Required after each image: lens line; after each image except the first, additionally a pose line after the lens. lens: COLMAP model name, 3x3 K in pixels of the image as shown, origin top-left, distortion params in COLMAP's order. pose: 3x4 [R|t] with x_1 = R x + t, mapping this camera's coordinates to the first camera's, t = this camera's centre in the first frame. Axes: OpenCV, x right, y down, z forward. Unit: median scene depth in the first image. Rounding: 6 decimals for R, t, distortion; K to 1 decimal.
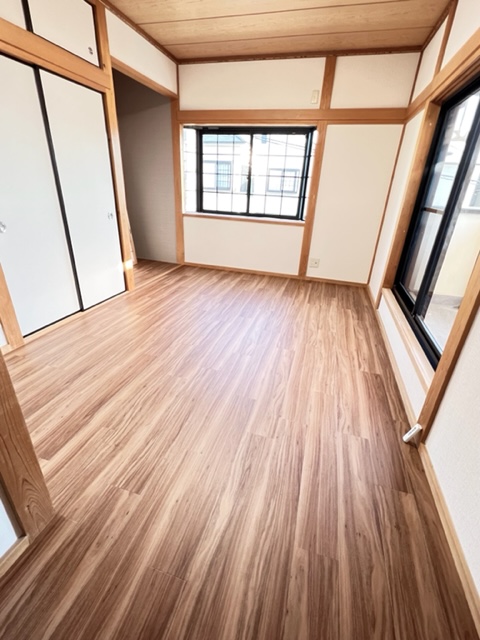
lens RADIAL K [[298.7, 0, 241.9], [0, 298.7, 319.6], [0, 0, 1]] dist [0.001309, -0.000143]
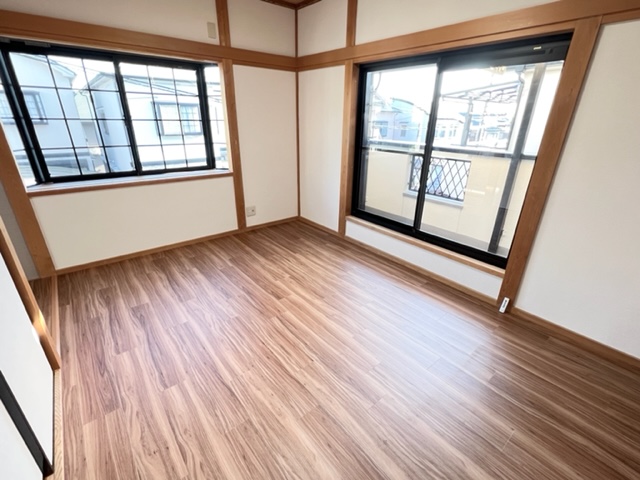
lens RADIAL K [[298.7, 0, 320.9], [0, 298.7, 240.7], [0, 0, 1]] dist [0.001309, -0.000143]
pose [[0.556051, -0.353550, 0.752203, -0.435397], [0.348863, 0.920715, 0.174865, -0.227912], [-0.754389, 0.165182, 0.635305, 0.316225]]
